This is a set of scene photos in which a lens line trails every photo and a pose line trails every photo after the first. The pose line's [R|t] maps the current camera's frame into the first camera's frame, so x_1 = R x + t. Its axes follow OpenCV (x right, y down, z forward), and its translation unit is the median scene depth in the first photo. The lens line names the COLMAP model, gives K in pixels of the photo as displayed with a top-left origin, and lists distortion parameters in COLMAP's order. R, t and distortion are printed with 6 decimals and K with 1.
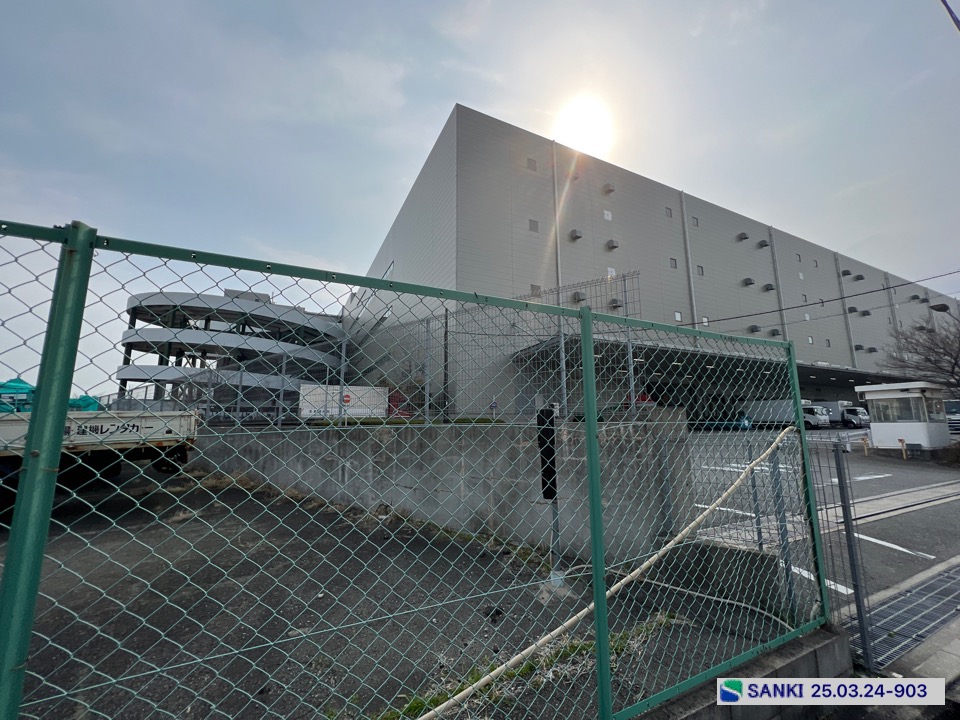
lens RADIAL K [[386.1, 0, 480.7], [0, 386.1, 363.3], [0, 0, 1]] dist [-0.002305, 0.000578]
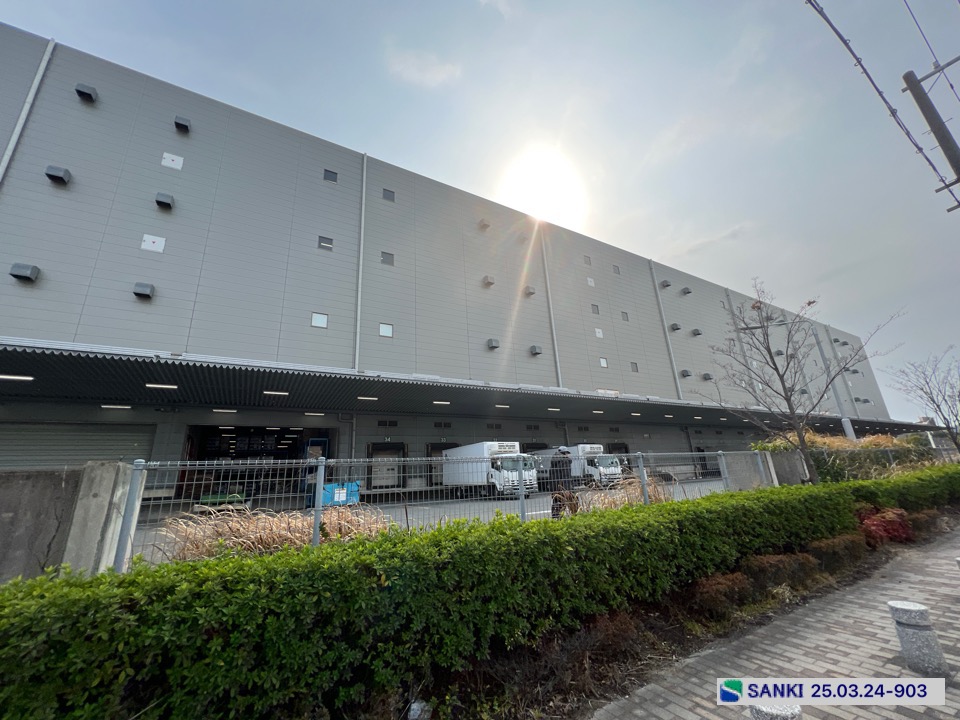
lens RADIAL K [[393.2, 0, 480.0], [0, 393.2, 360.0], [0, 0, 1]] dist [-0.000395, -0.000052]
pose [[0.996183, -0.027957, 0.082697, 2.354750], [0.040477, 0.987266, -0.153842, 0.173023], [-0.077343, 0.156602, 0.984629, 1.167507]]
